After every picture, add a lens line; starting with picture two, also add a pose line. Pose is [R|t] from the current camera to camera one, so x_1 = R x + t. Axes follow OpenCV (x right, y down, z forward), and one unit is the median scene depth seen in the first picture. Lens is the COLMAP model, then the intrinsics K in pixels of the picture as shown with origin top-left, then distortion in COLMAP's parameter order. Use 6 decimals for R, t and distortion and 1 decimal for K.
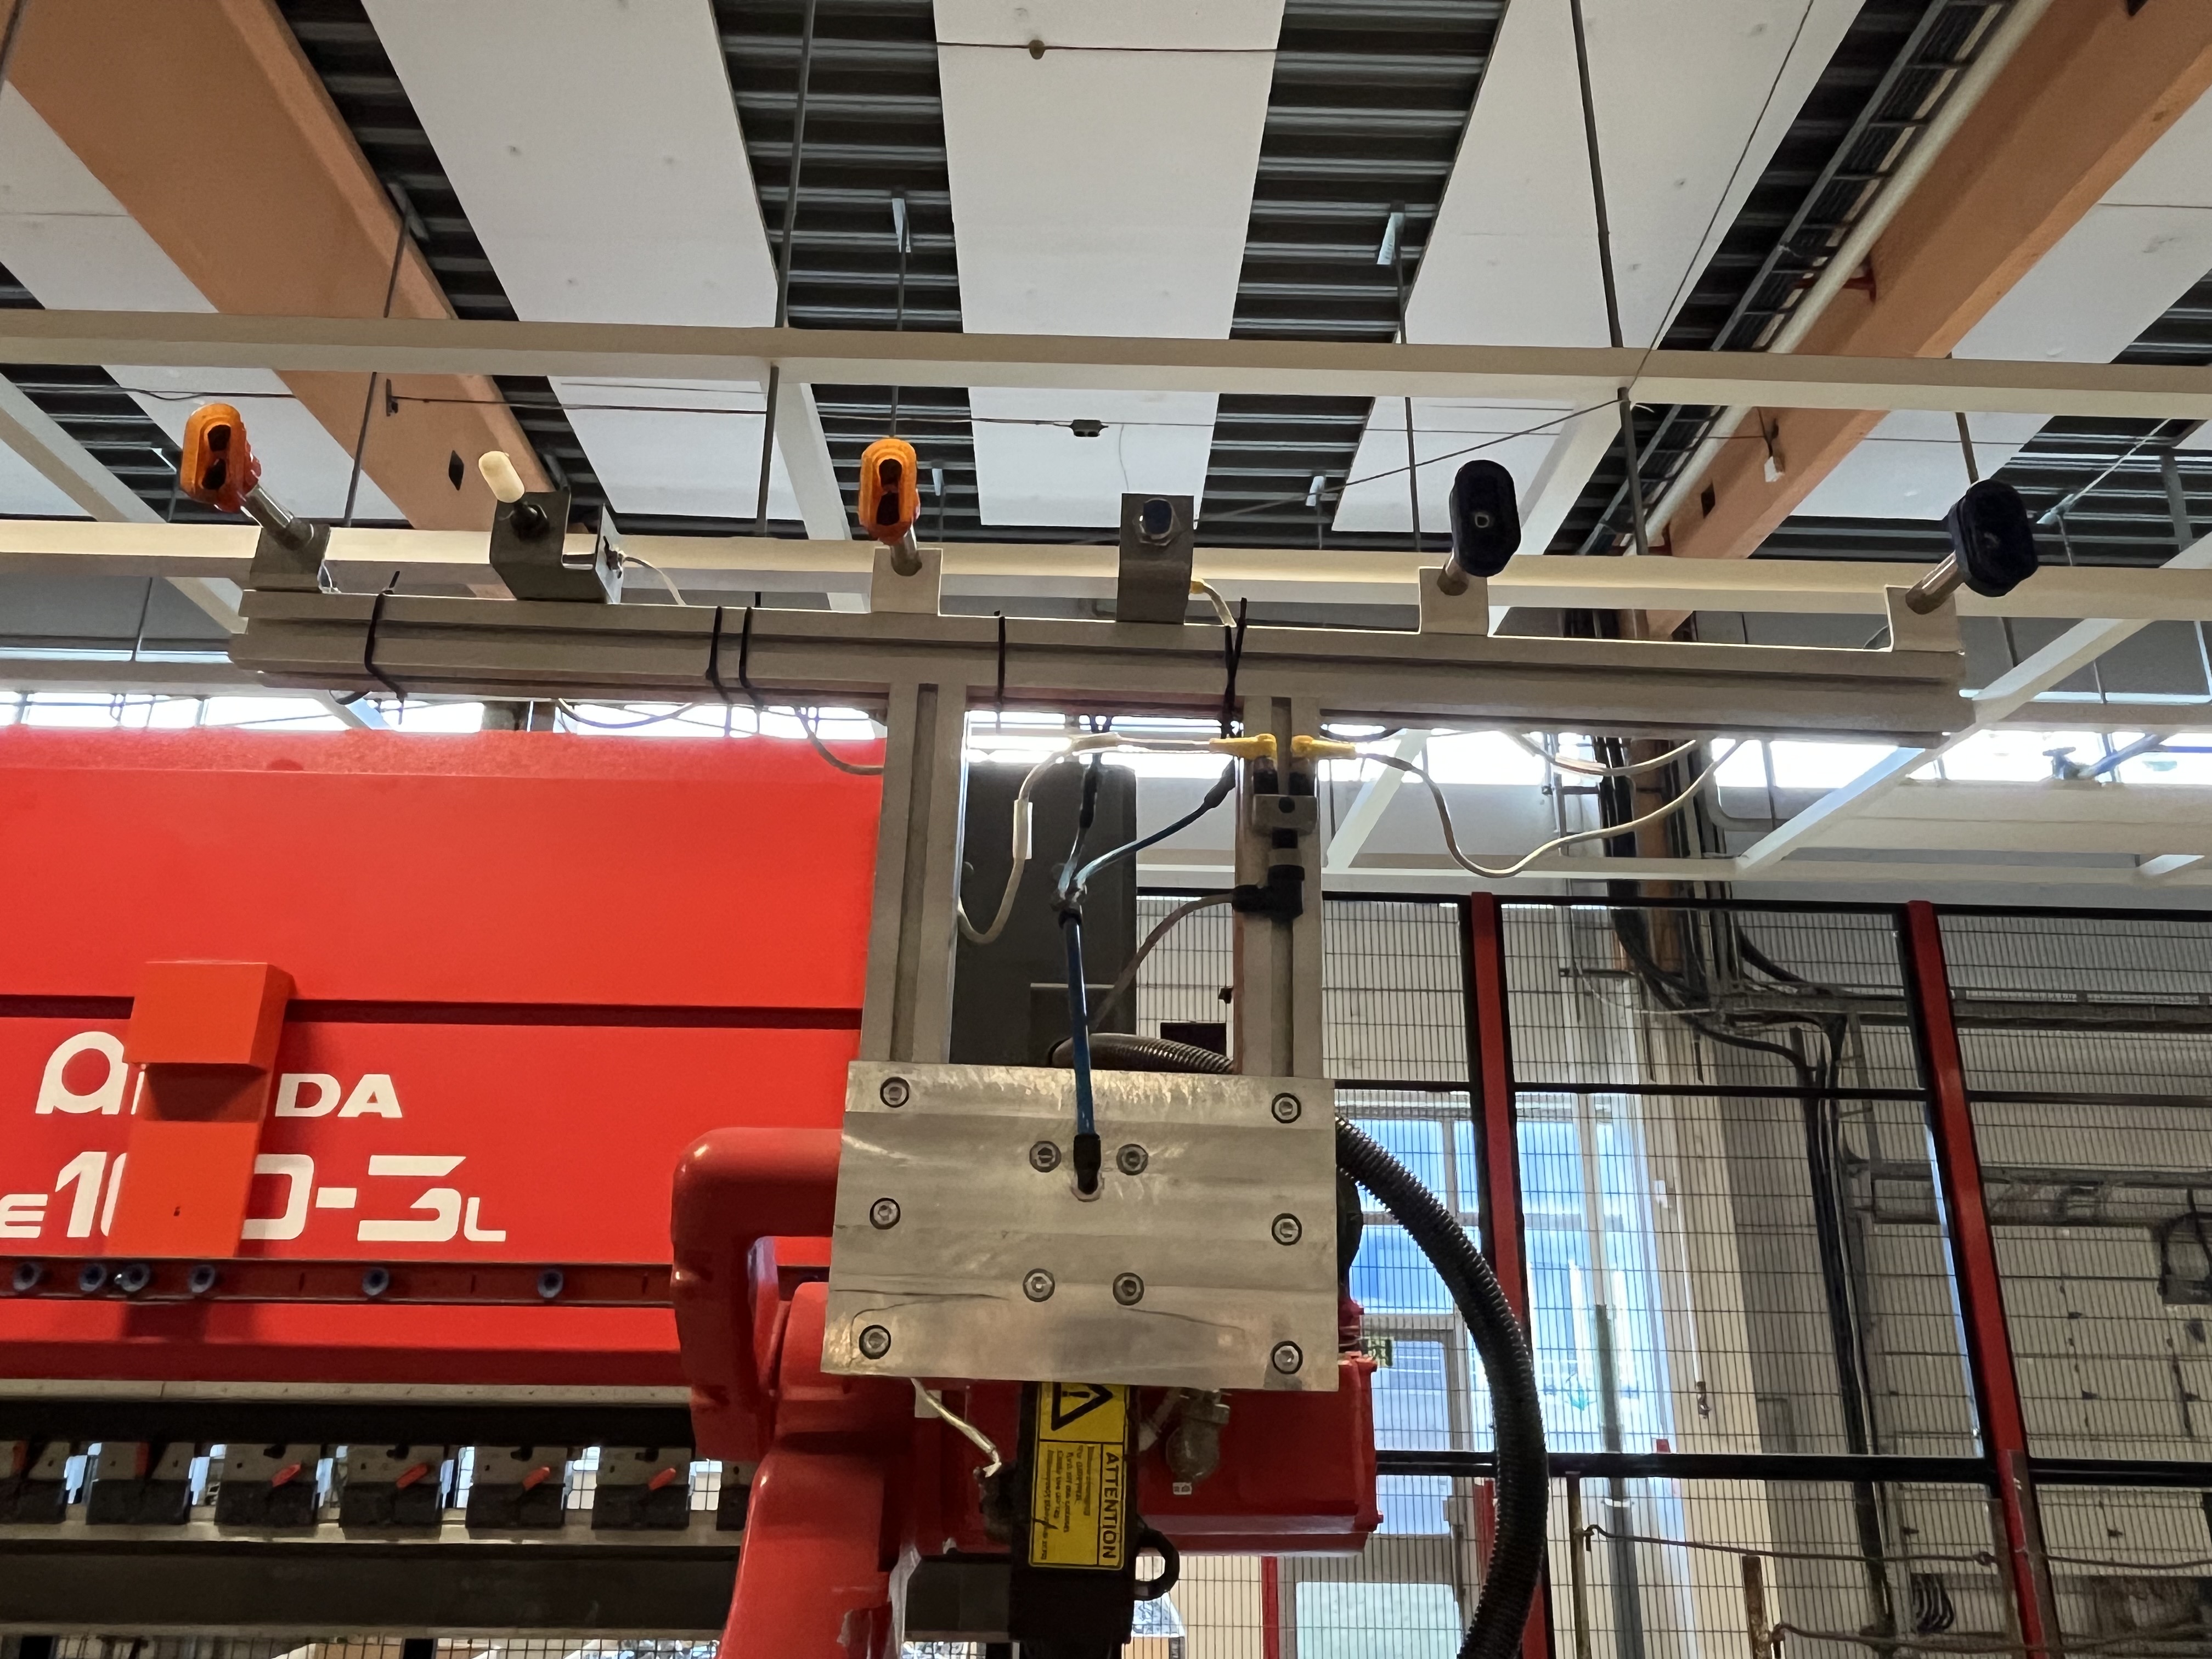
lens RADIAL K [[1510.7, 0, 1097.7], [0, 1510.7, 826.5], [0, 0, 1]] dist [-0.000722, -0.007018]
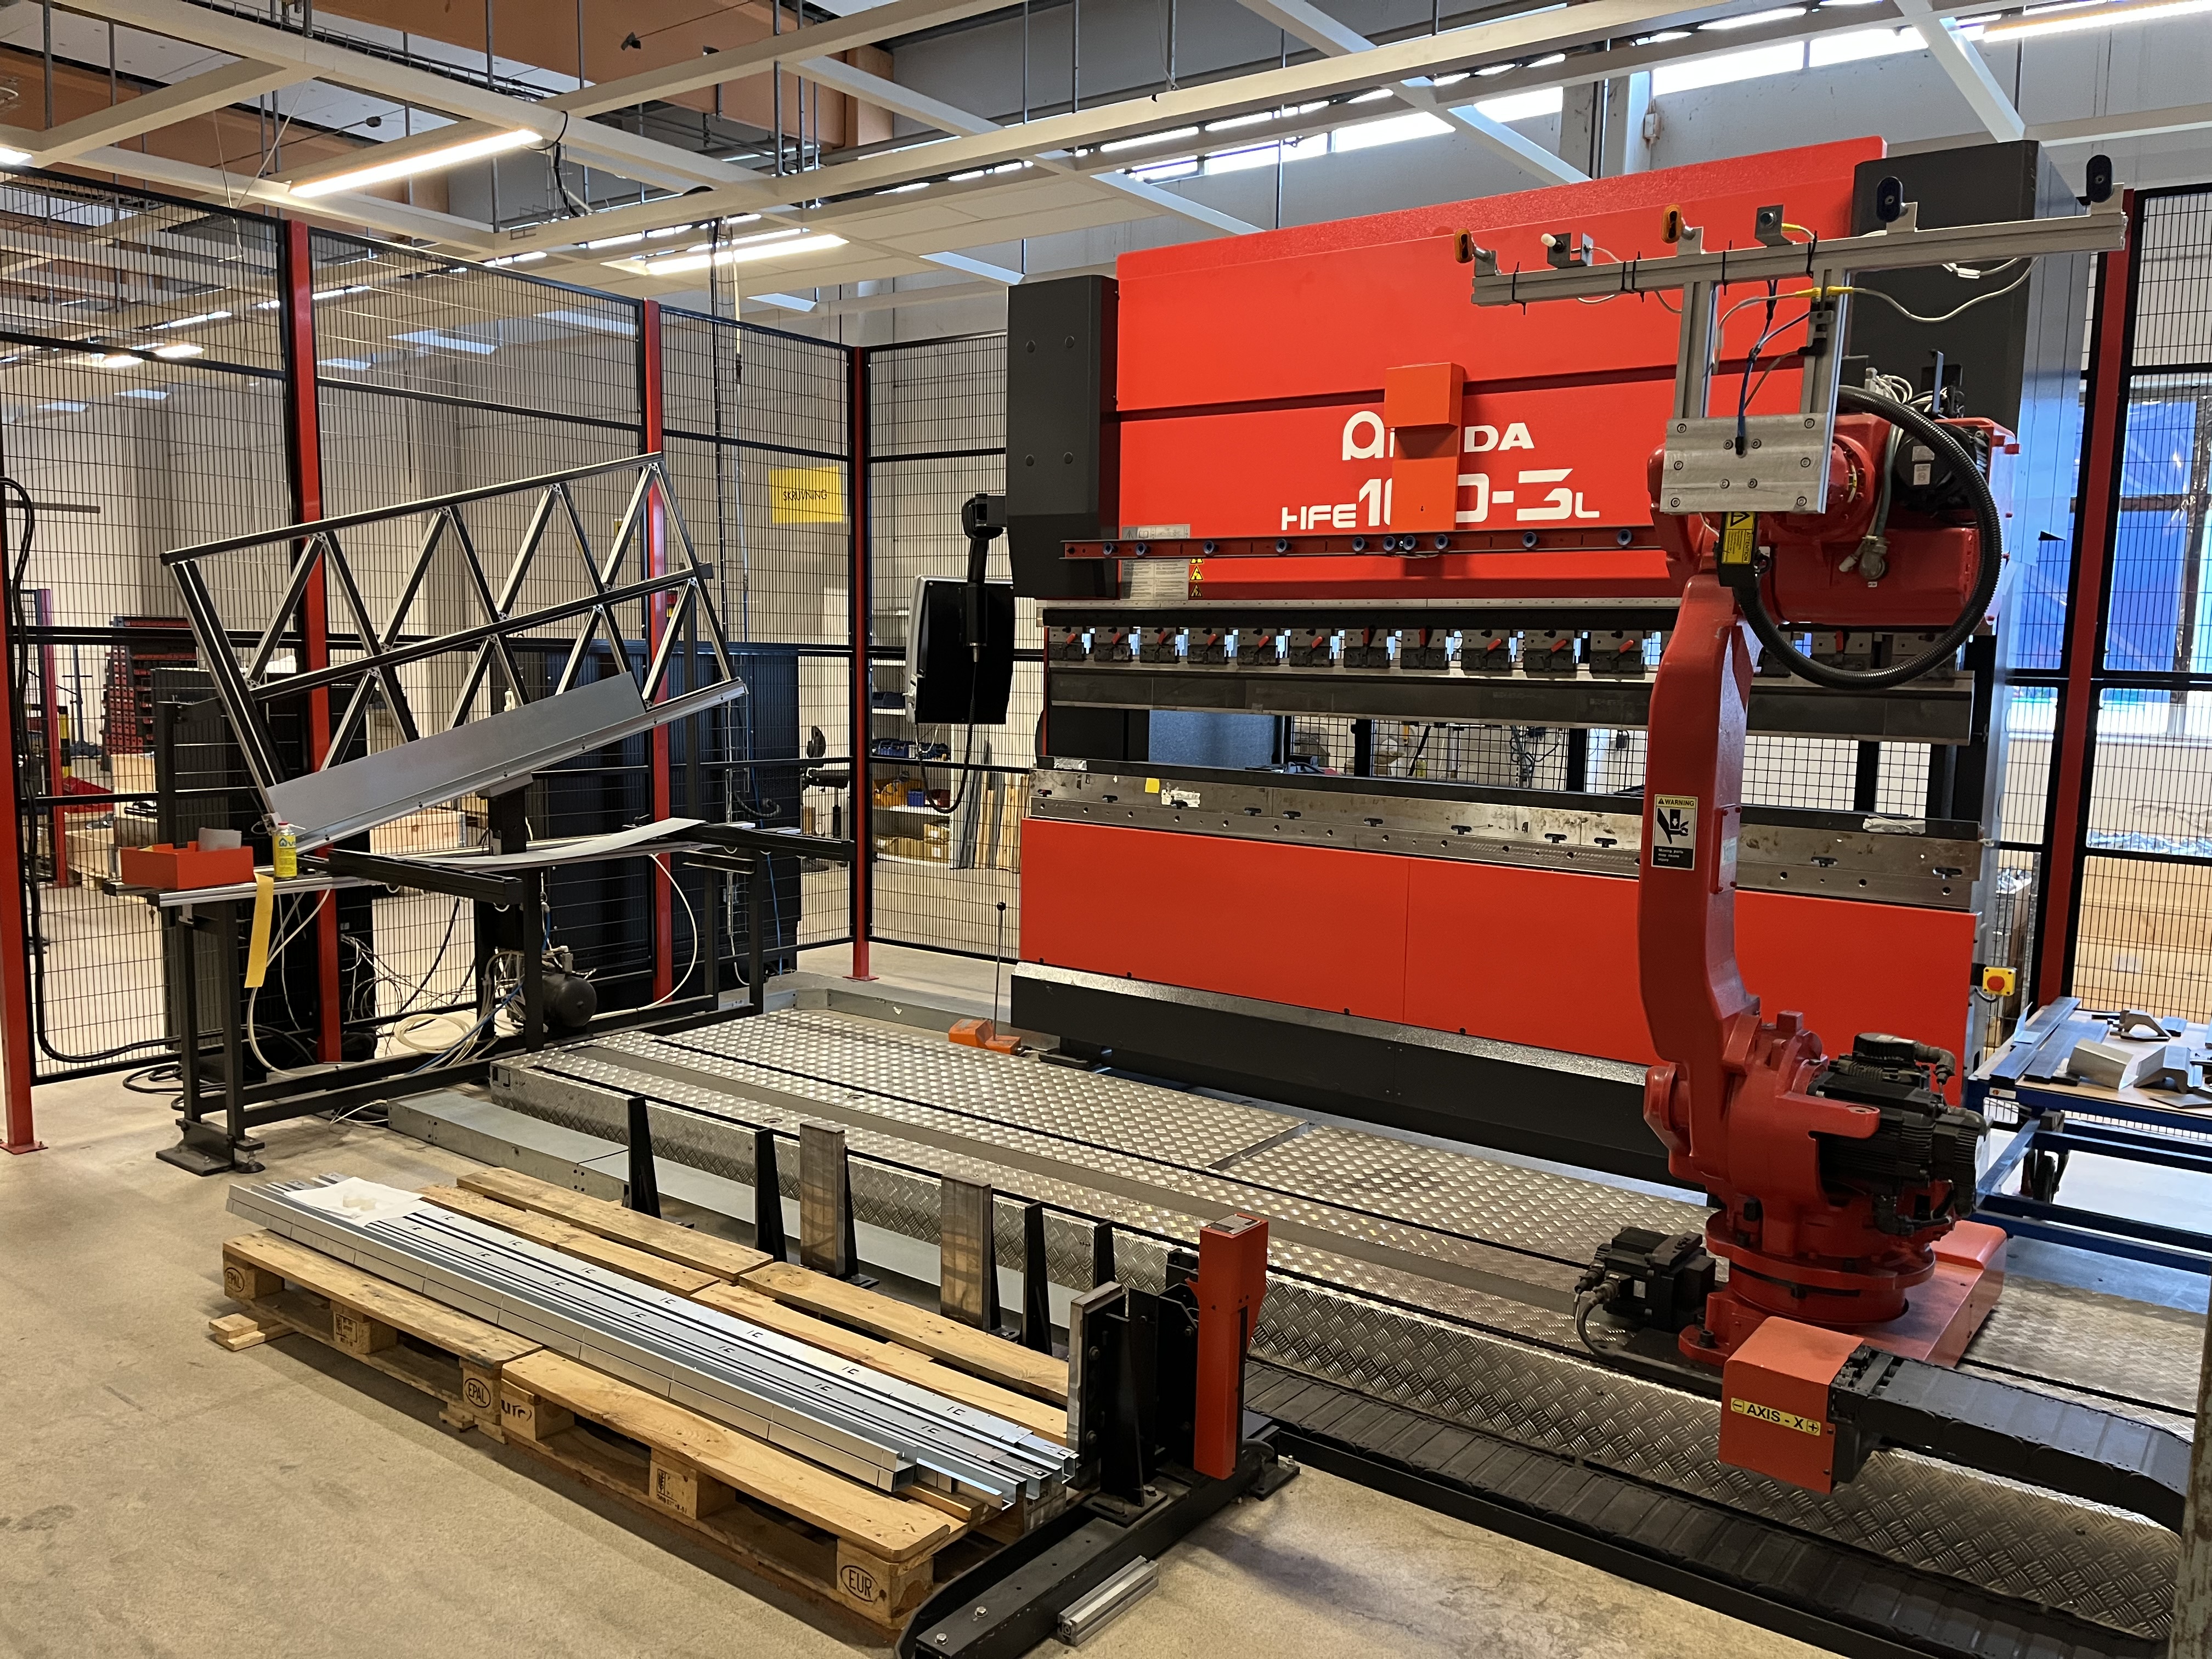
lens RADIAL K [[1681.9, 0, 1102.9], [0, 1681.9, 834.5], [0, 0, 1]] dist [0.014310, -0.000764]
pose [[0.783783, 0.072335, -0.616807, 0.373203], [0.186901, 0.919674, 0.345351, -0.158116], [0.592243, -0.385962, 0.707306, -0.826405]]
